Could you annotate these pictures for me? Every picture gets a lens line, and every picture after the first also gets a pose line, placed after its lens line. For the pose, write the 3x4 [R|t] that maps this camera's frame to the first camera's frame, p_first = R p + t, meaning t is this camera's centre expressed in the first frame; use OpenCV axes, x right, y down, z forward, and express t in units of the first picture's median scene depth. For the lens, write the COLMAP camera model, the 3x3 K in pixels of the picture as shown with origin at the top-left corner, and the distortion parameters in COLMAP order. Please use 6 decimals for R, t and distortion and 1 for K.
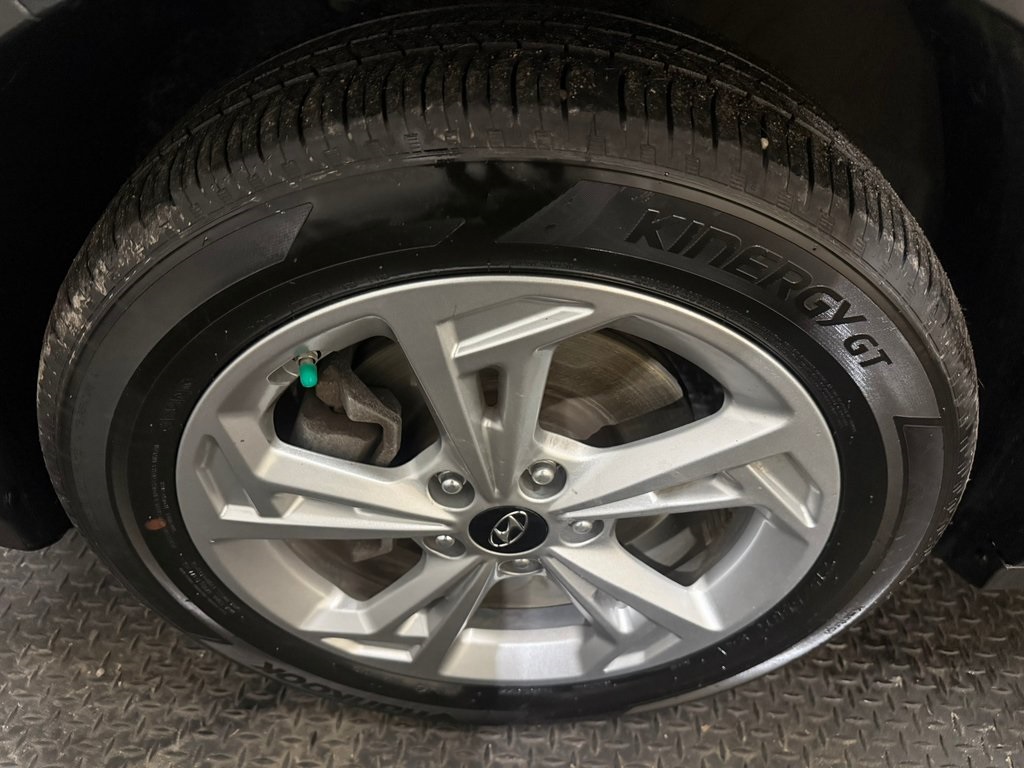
lens RADIAL K [[726.6, 0, 512.0], [0, 726.6, 384.0], [0, 0, 1]] dist [0.072197, -0.110012]
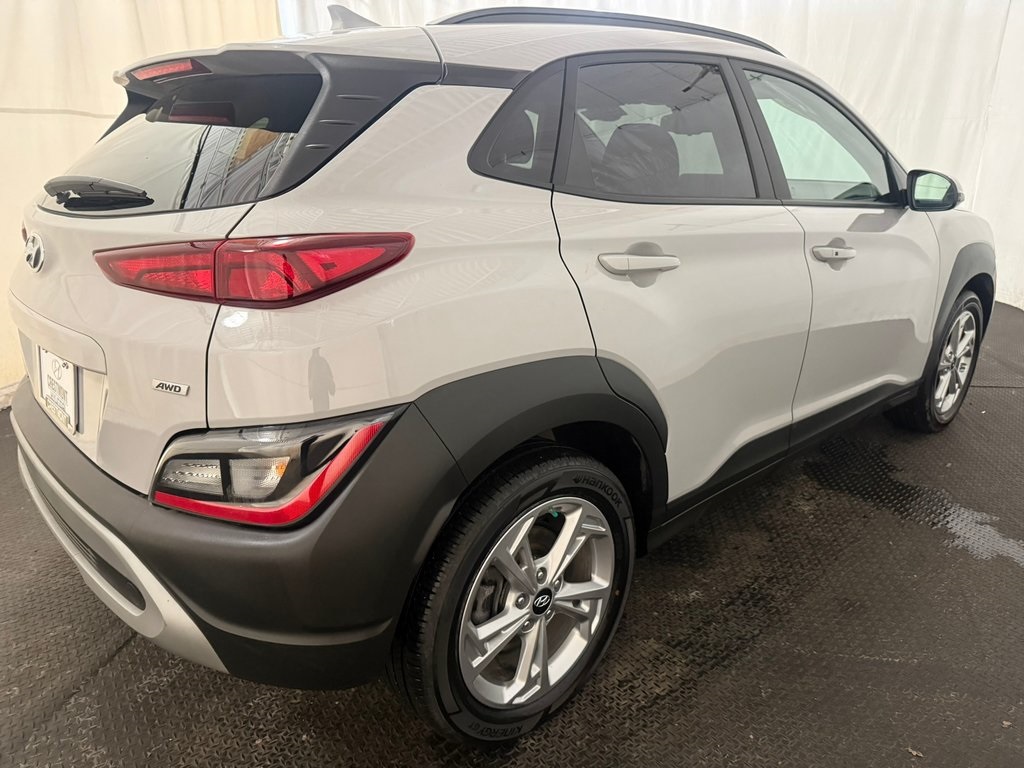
lens RADIAL K [[726.6, 0, 512.0], [0, 726.6, 384.0], [0, 0, 1]] dist [0.072197, -0.110012]
pose [[0.671025, -0.552234, 0.494735, -1.055288], [0.671540, 0.735500, -0.089852, -0.253847], [-0.314258, 0.392527, 0.864386, -1.816072]]
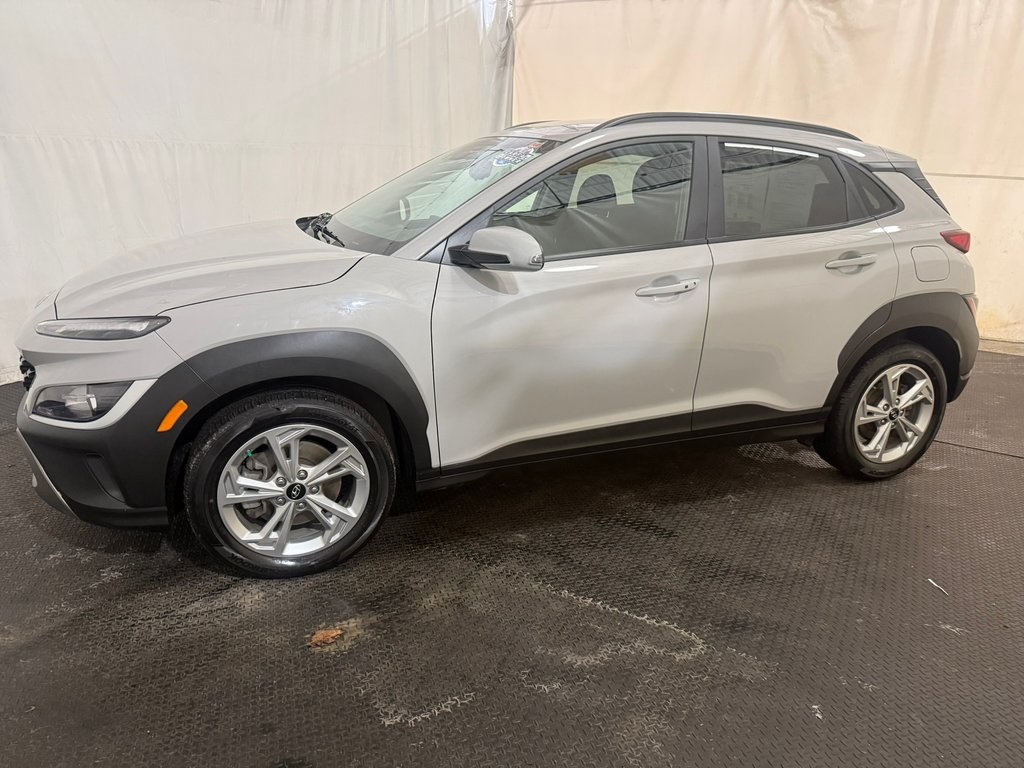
lens RADIAL K [[726.6, 0, 512.0], [0, 726.6, 384.0], [0, 0, 1]] dist [0.072197, -0.110012]
pose [[0.931336, -0.122772, 0.342842, -0.225718], [0.258801, 0.885475, -0.385949, 1.688589], [-0.256194, 0.448176, 0.856448, -3.432995]]
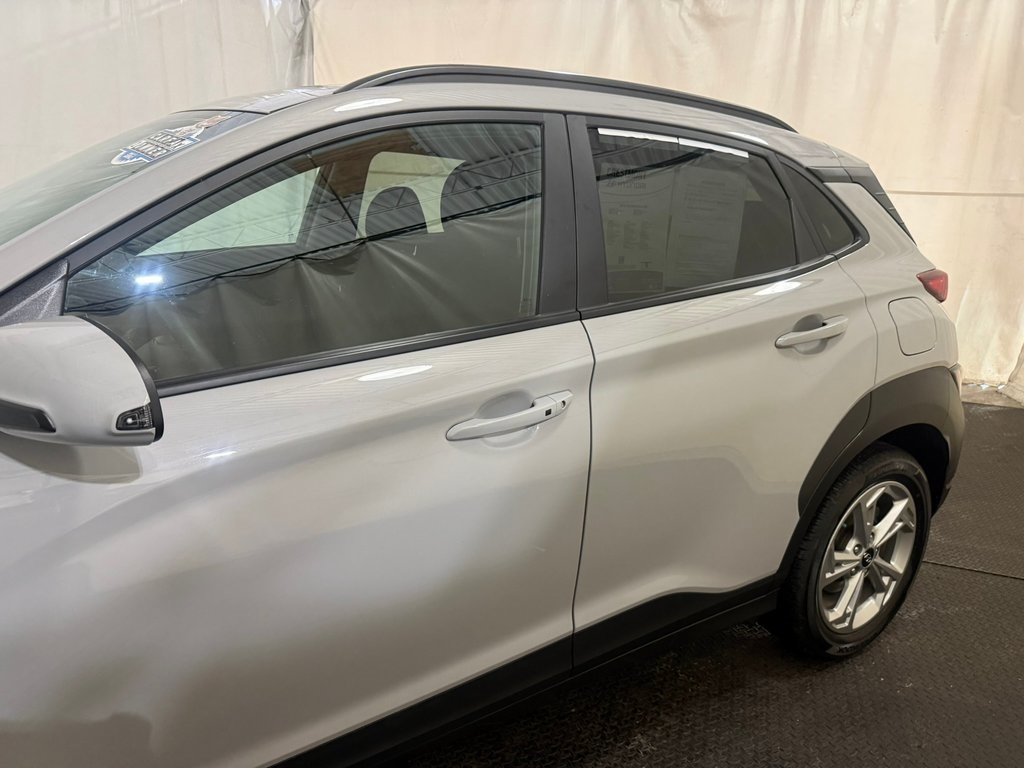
lens RADIAL K [[726.6, 0, 512.0], [0, 726.6, 384.0], [0, 0, 1]] dist [0.072197, -0.110012]
pose [[0.839376, -0.162974, 0.518543, 1.343682], [0.377961, 0.860603, -0.341333, 0.172286], [-0.390631, 0.482496, 0.783968, -1.652675]]
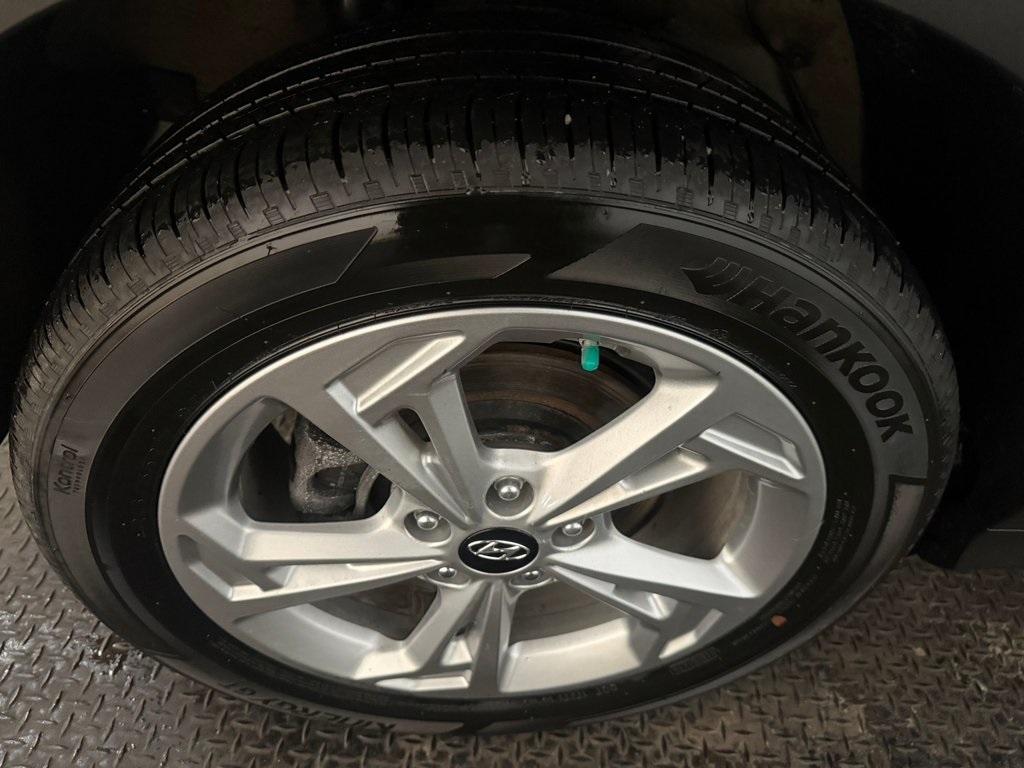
lens RADIAL K [[726.6, 0, 512.0], [0, 726.6, 384.0], [0, 0, 1]] dist [0.072197, -0.110012]
pose [[0.954483, -0.252661, -0.158510, 0.233839], [0.256893, 0.966418, 0.006460, -0.021298], [0.151555, -0.046886, 0.987336, 0.032095]]
